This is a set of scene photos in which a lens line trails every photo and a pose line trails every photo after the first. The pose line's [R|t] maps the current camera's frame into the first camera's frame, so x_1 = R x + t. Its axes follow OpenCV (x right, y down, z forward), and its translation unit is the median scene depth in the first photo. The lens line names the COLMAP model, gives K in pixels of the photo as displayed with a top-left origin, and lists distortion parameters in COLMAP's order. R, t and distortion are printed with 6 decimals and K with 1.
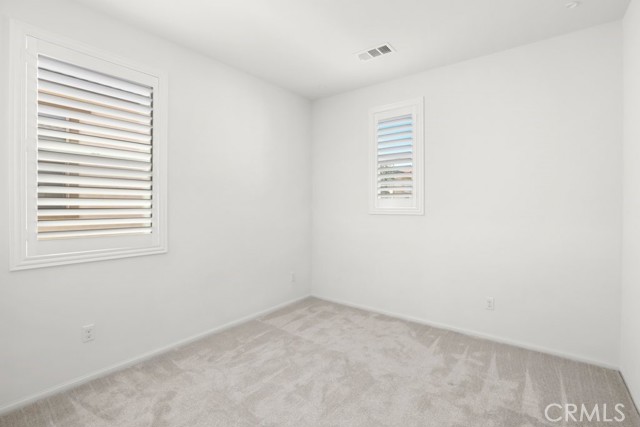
lens RADIAL K [[294.8, 0, 320.2], [0, 294.8, 208.5], [0, 0, 1]] dist [-0.025448, 0.000182]
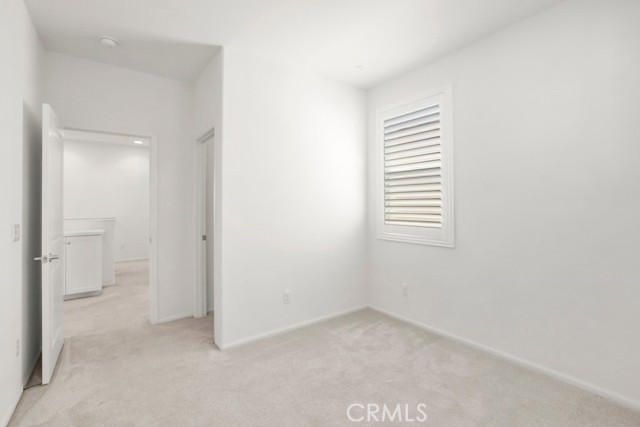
lens RADIAL K [[294.8, 0, 320.2], [0, 294.8, 208.5], [0, 0, 1]] dist [-0.025448, 0.000182]
pose [[-0.279256, 0.009479, -0.960170, 0.849282], [-0.001094, 0.999947, 0.010190, -0.005371], [0.960216, 0.003896, -0.279231, 1.085471]]
